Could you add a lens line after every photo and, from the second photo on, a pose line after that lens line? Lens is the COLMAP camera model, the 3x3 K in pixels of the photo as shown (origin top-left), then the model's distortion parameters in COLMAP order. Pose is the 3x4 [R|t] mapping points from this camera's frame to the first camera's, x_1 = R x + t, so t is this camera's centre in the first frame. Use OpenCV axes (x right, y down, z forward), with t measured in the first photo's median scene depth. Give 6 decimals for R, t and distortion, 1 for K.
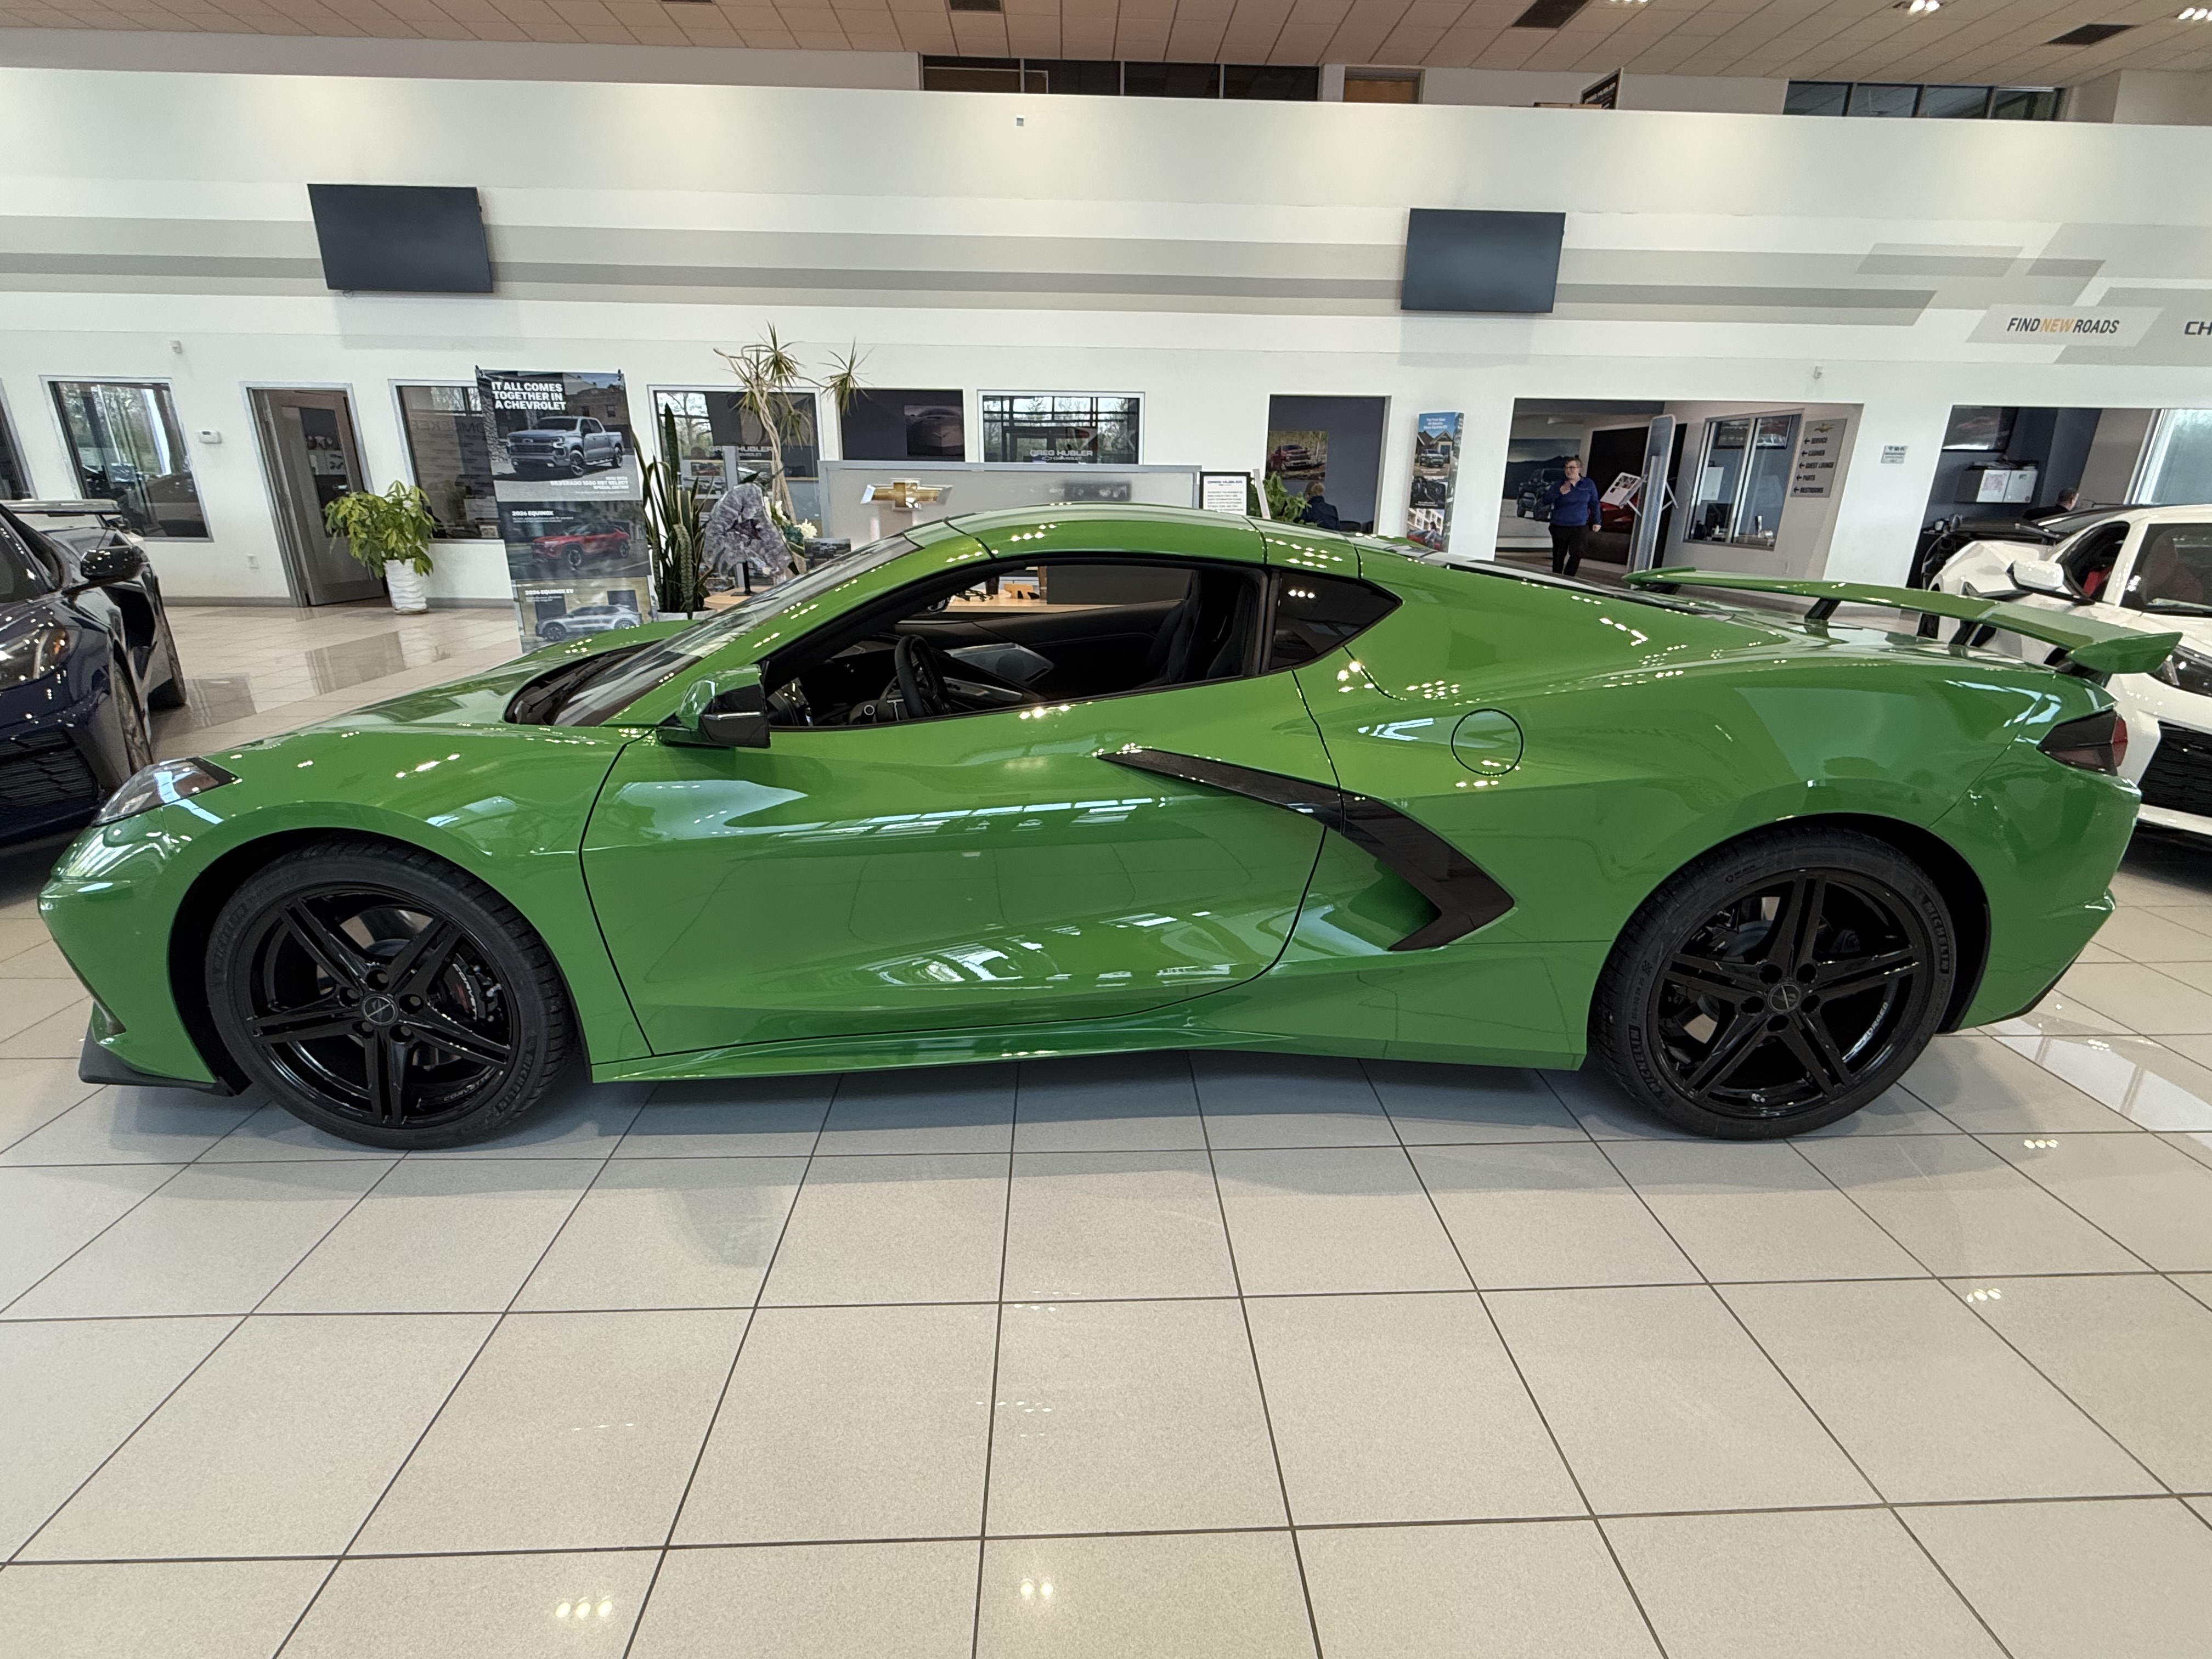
lens RADIAL K [[1026.1, 0, 1106.0], [0, 1026.1, 829.5], [0, 0, 1]] dist [-0.000023, 0.000021]
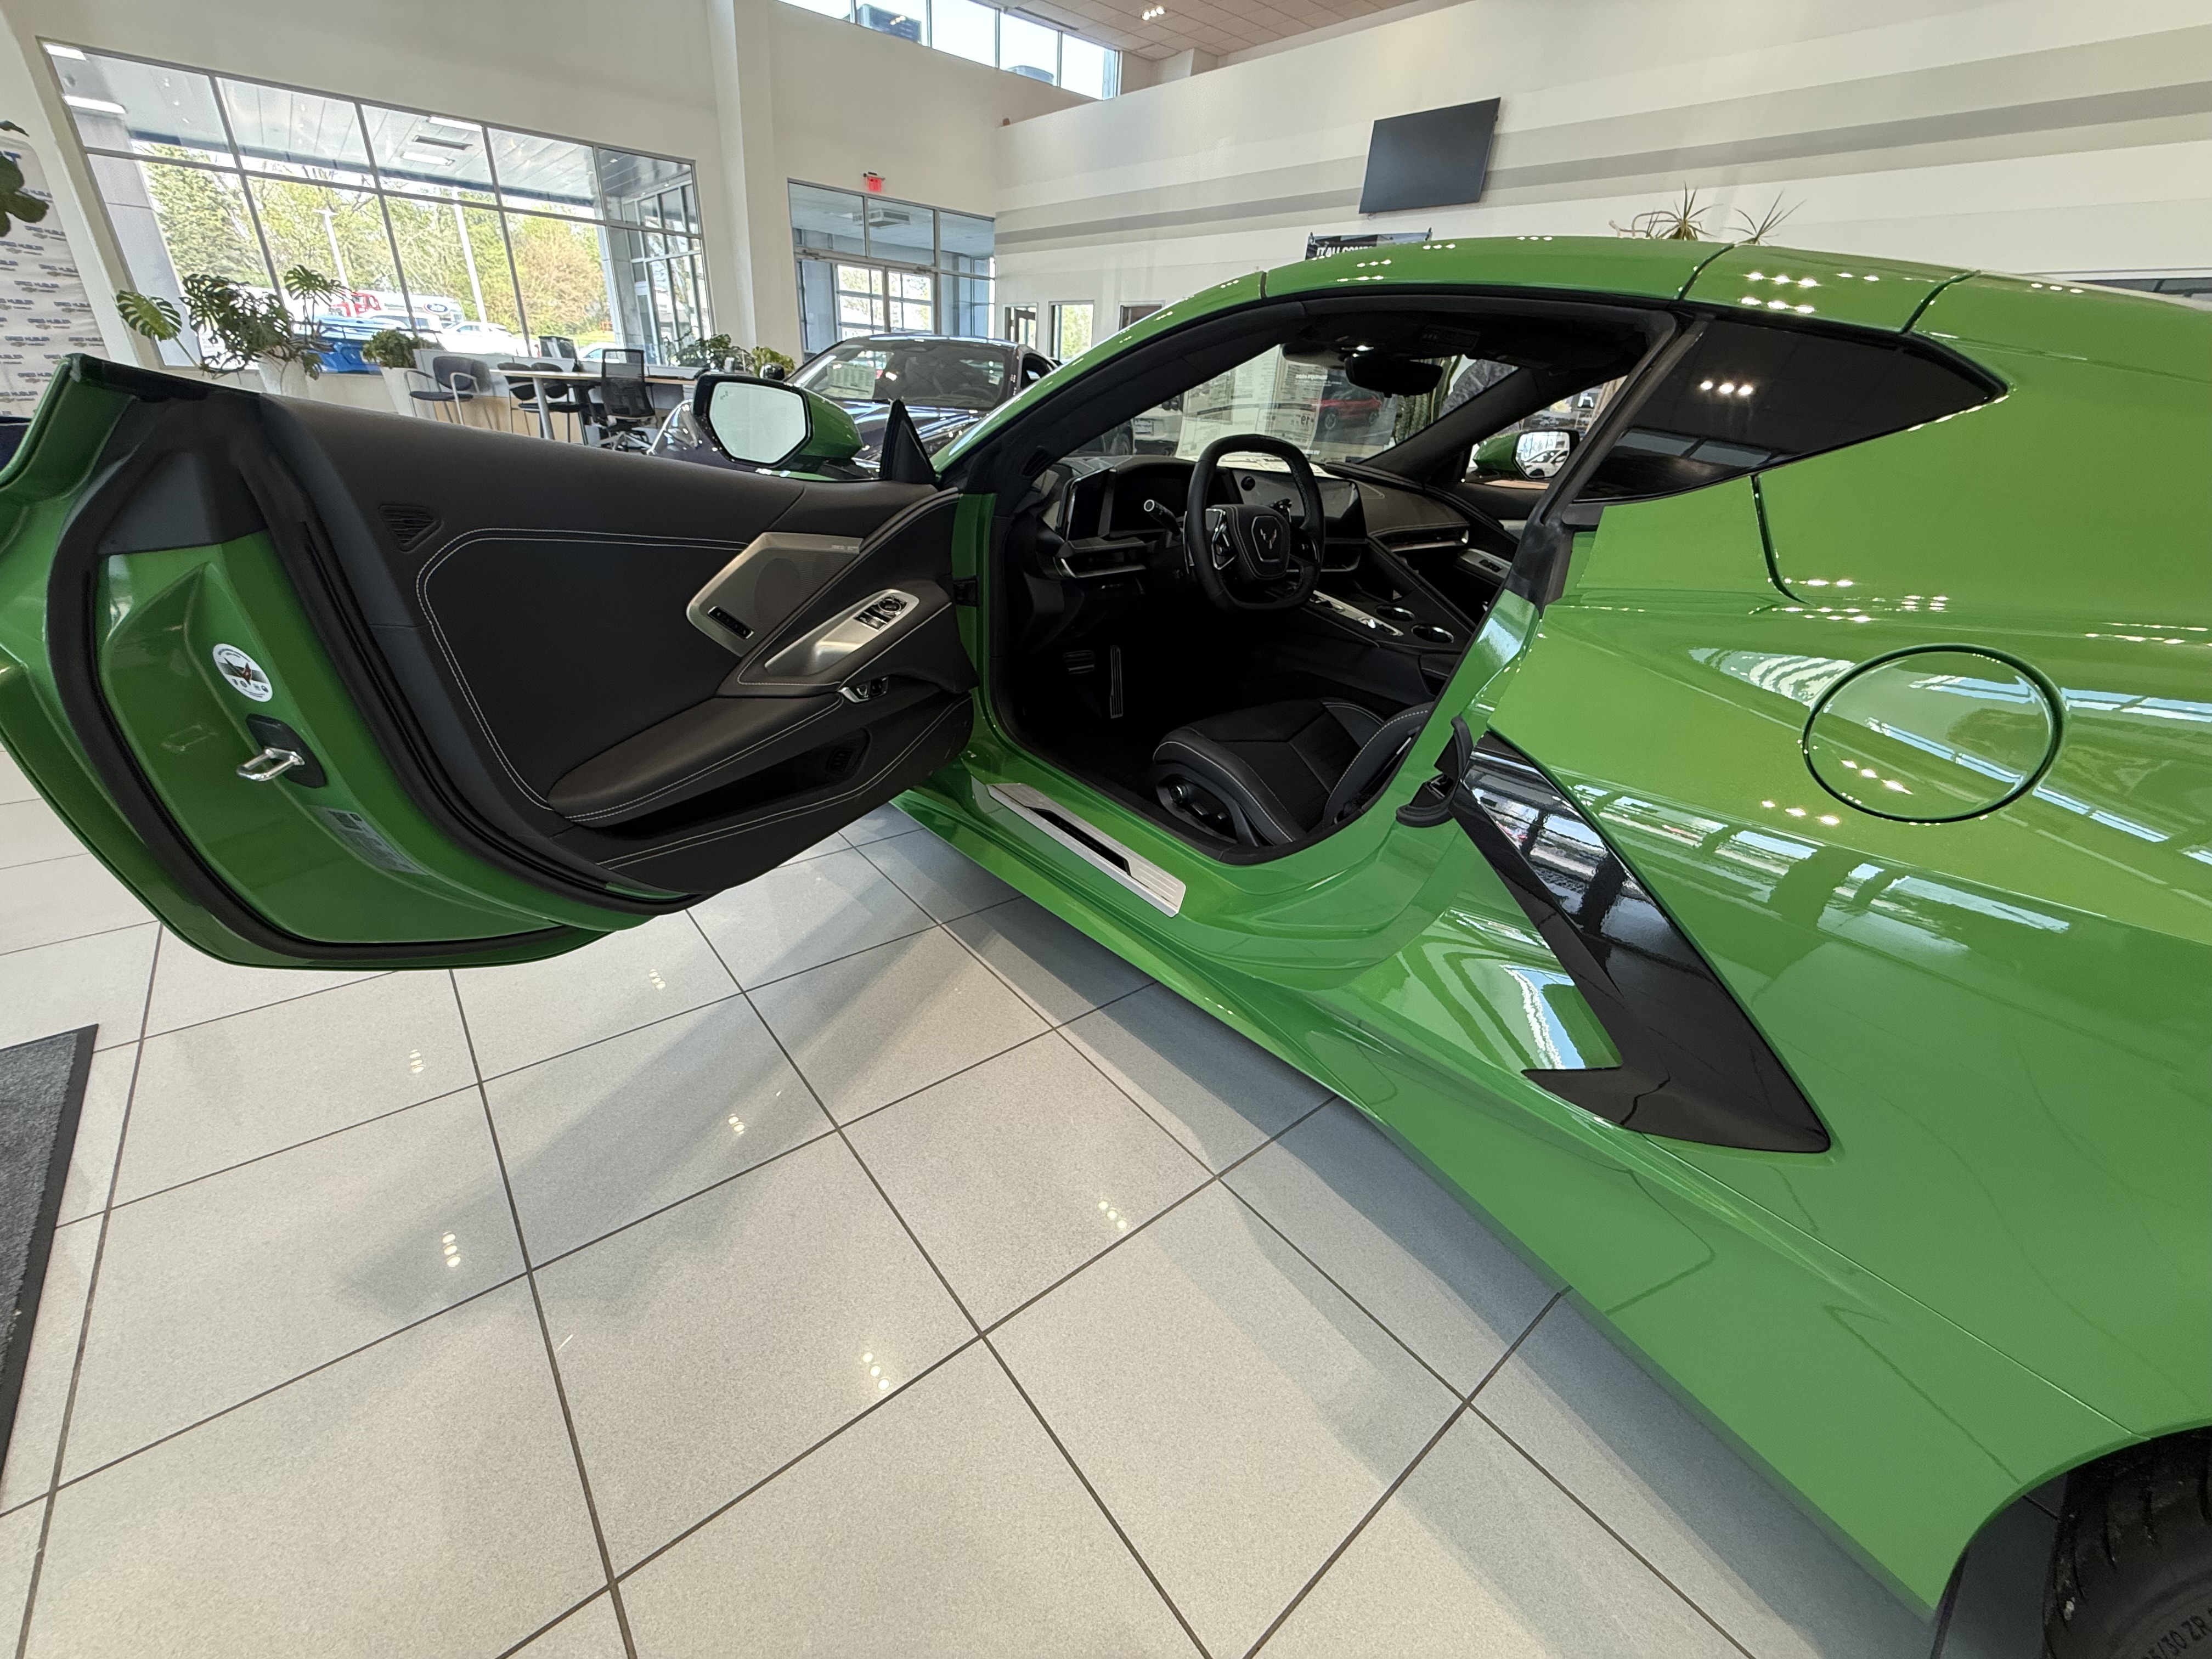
lens RADIAL K [[883.0, 0, 1101.0], [0, 883.0, 826.7], [0, 0, 1]] dist [-0.000697, 0.000300]
pose [[0.598349, 0.384446, -0.702979, 0.200962], [-0.308674, 0.920251, 0.240536, -0.018789], [0.739391, 0.073067, 0.669300, 0.265857]]
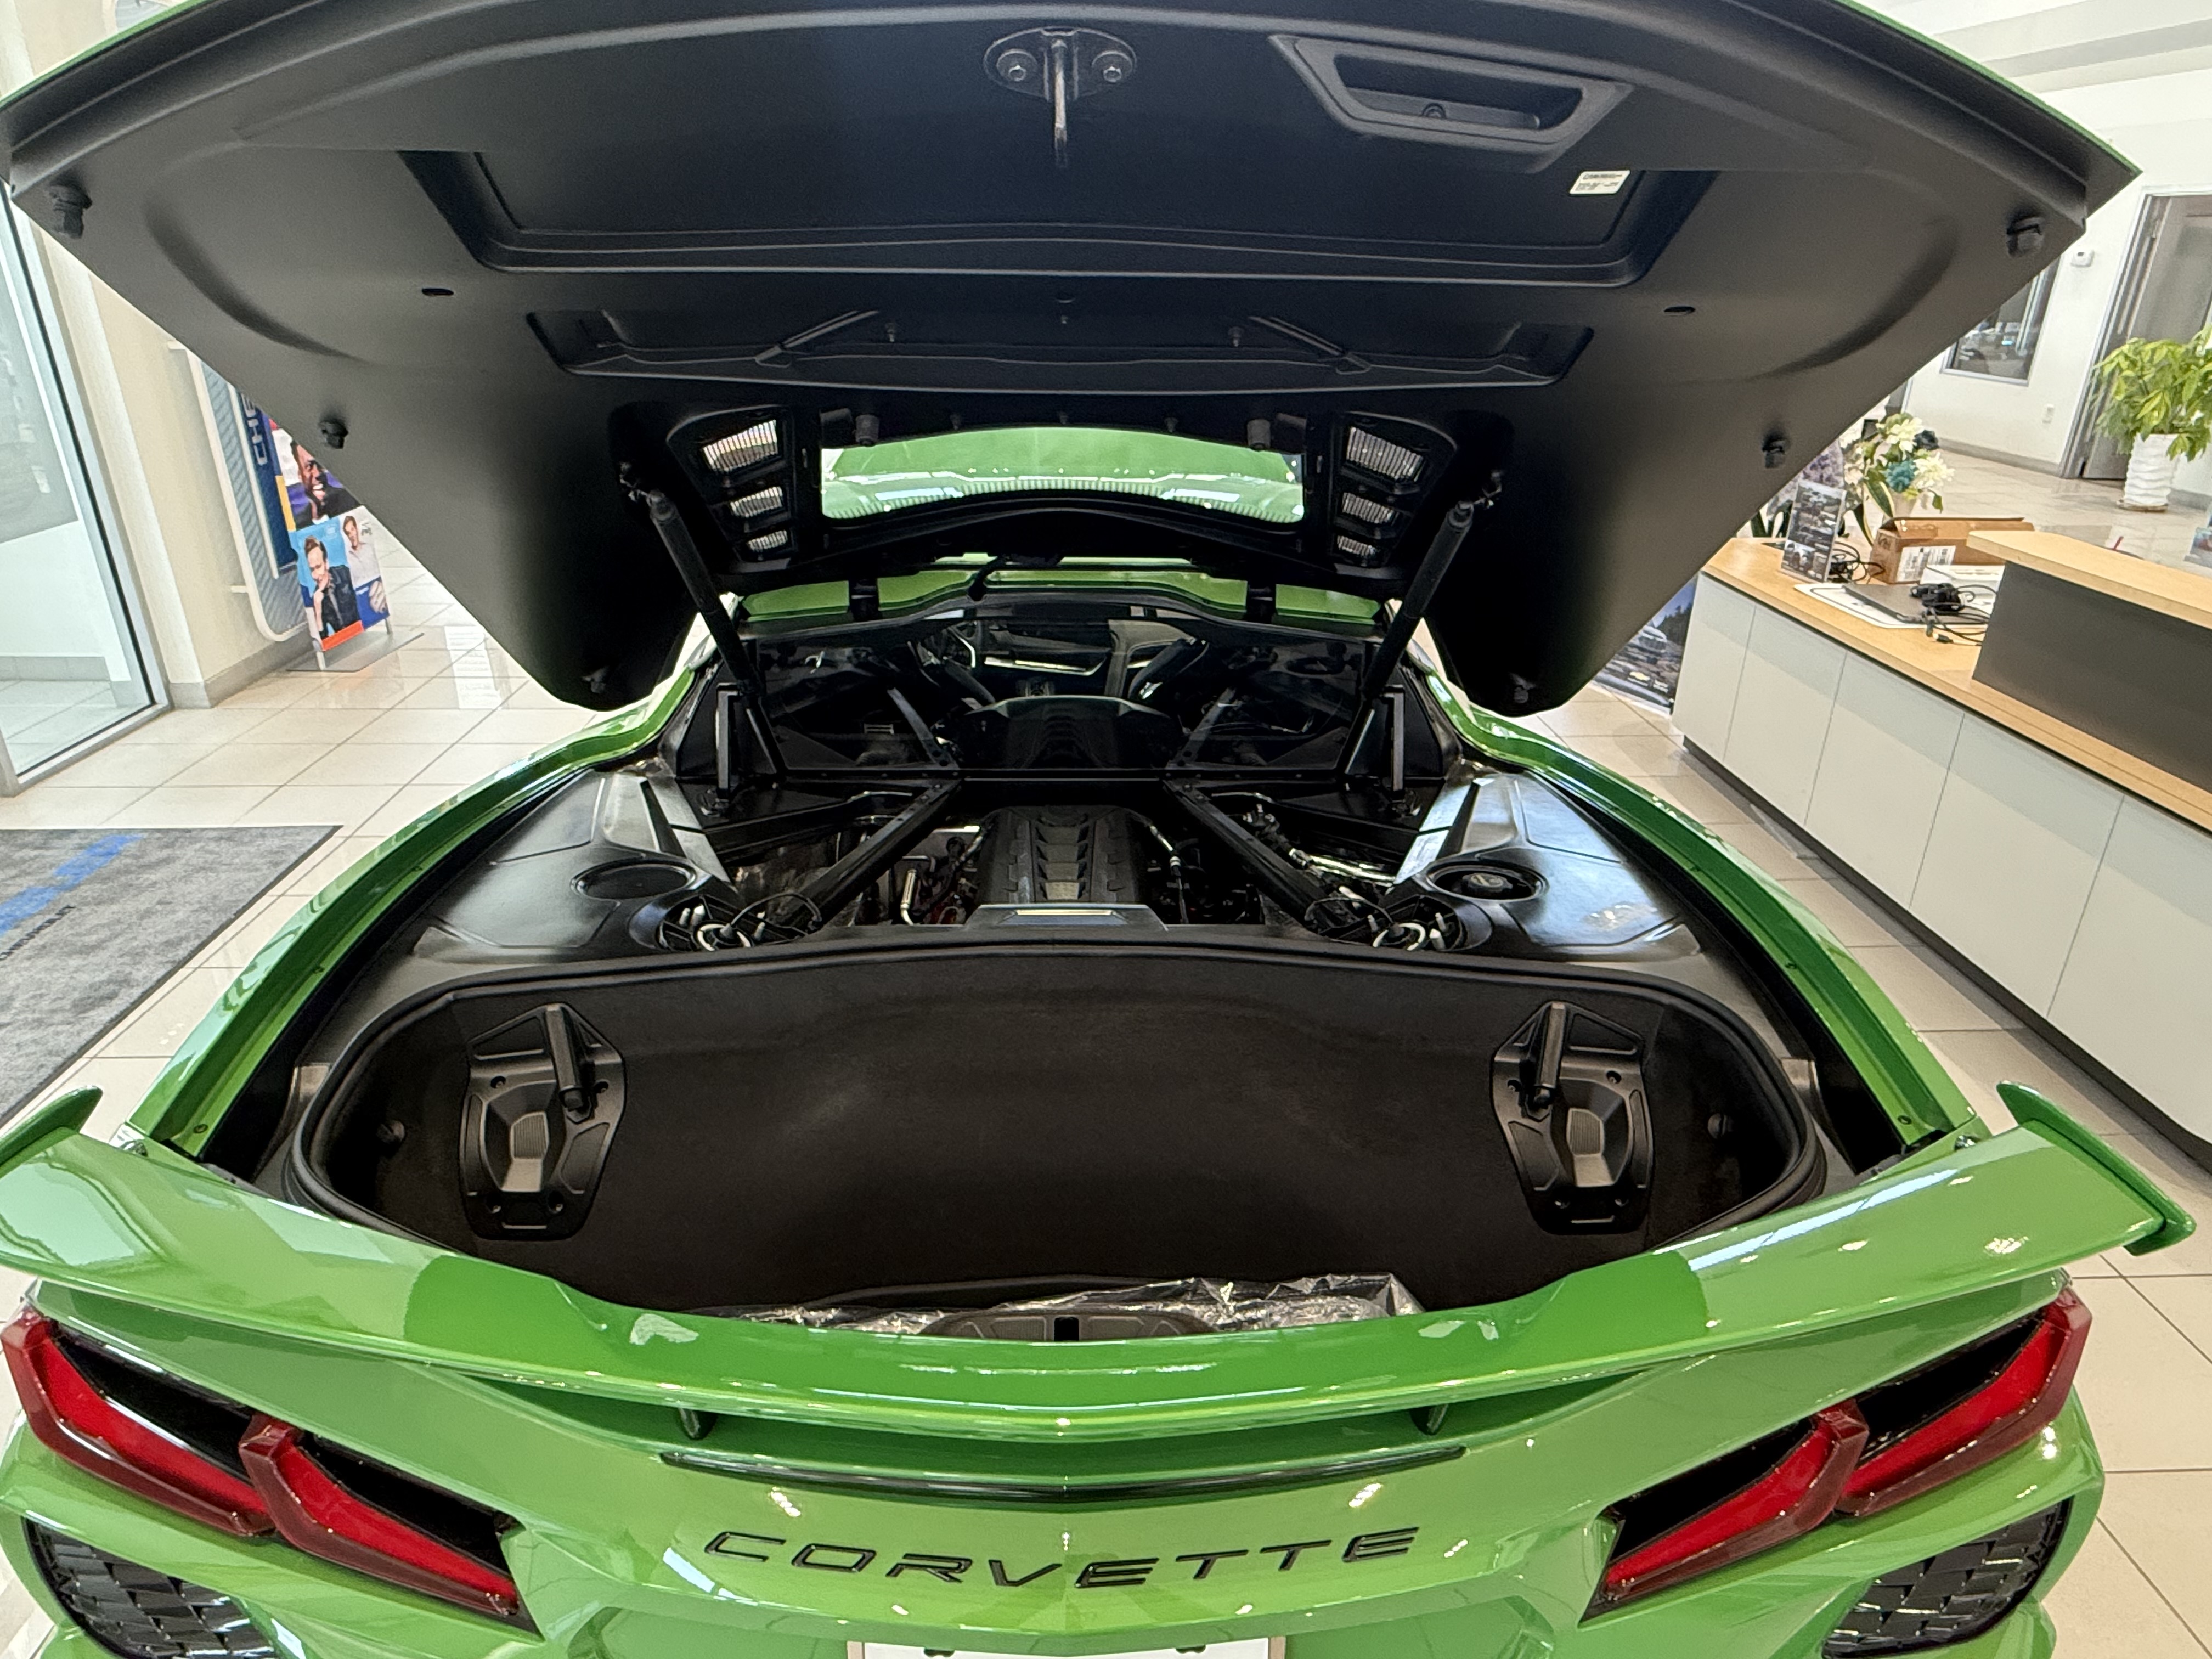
lens RADIAL K [[1336.7, 0, 1106.0], [0, 1336.7, 829.5], [0, 0, 1]] dist [0.001384, 0.000284]
pose [[0.007048, 0.392591, -0.919686, 0.687333], [-0.327017, 0.870044, 0.368894, -0.305026], [0.944992, 0.298153, 0.134516, 0.622945]]
